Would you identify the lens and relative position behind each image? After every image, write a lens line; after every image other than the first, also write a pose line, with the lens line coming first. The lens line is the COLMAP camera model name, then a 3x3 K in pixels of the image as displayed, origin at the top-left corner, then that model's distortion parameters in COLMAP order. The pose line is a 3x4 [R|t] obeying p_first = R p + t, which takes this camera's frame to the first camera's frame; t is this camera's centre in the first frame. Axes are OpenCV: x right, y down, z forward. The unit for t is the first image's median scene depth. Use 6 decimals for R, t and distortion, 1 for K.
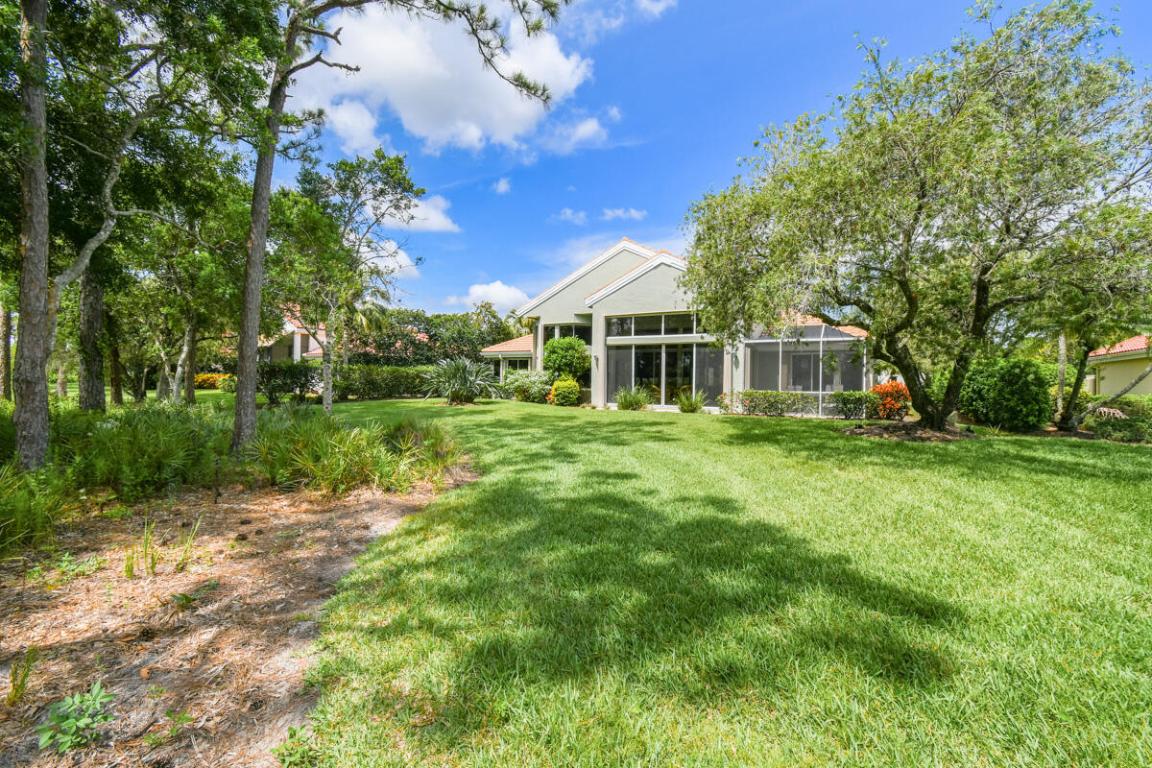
lens RADIAL K [[521.5, 0, 573.4], [0, 521.5, 366.8], [0, 0, 1]] dist [0.000142, -0.000069]
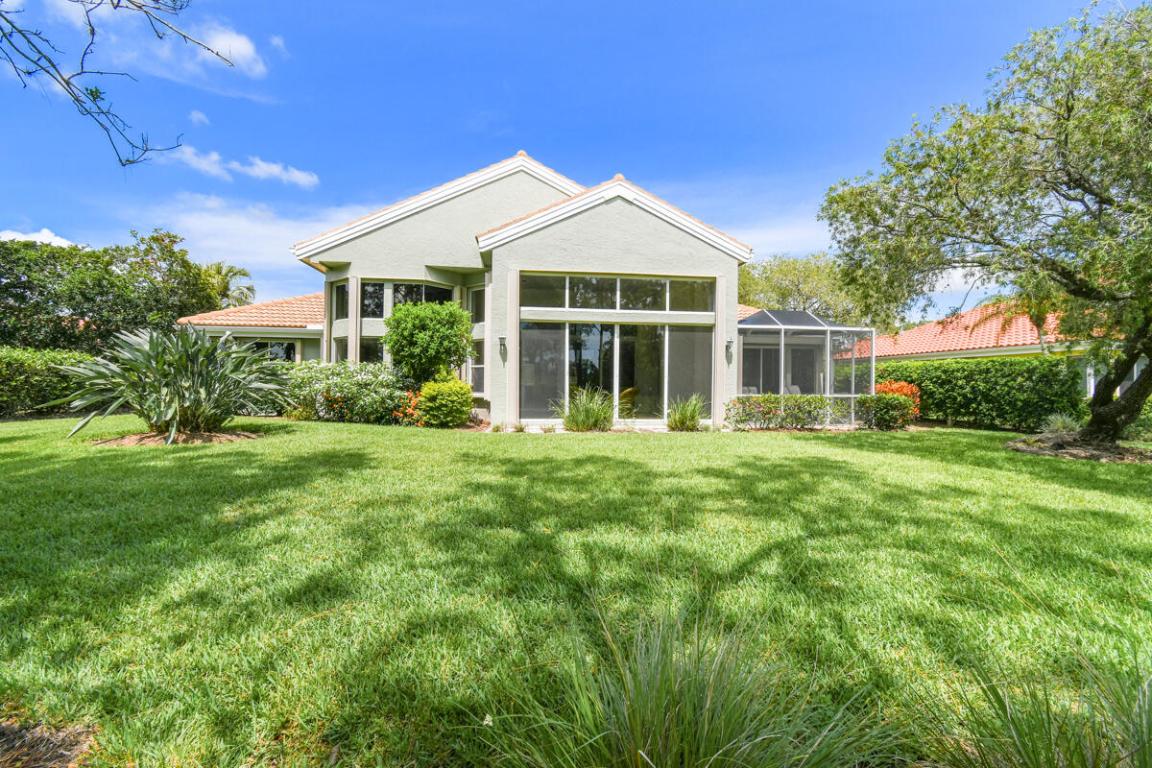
lens RADIAL K [[521.5, 0, 573.4], [0, 521.5, 366.8], [0, 0, 1]] dist [0.000142, -0.000069]
pose [[0.797034, 0.004089, 0.603921, -0.237852], [-0.016120, 0.999765, 0.014506, 0.000586], [-0.603719, -0.021297, 0.796912, 0.480328]]
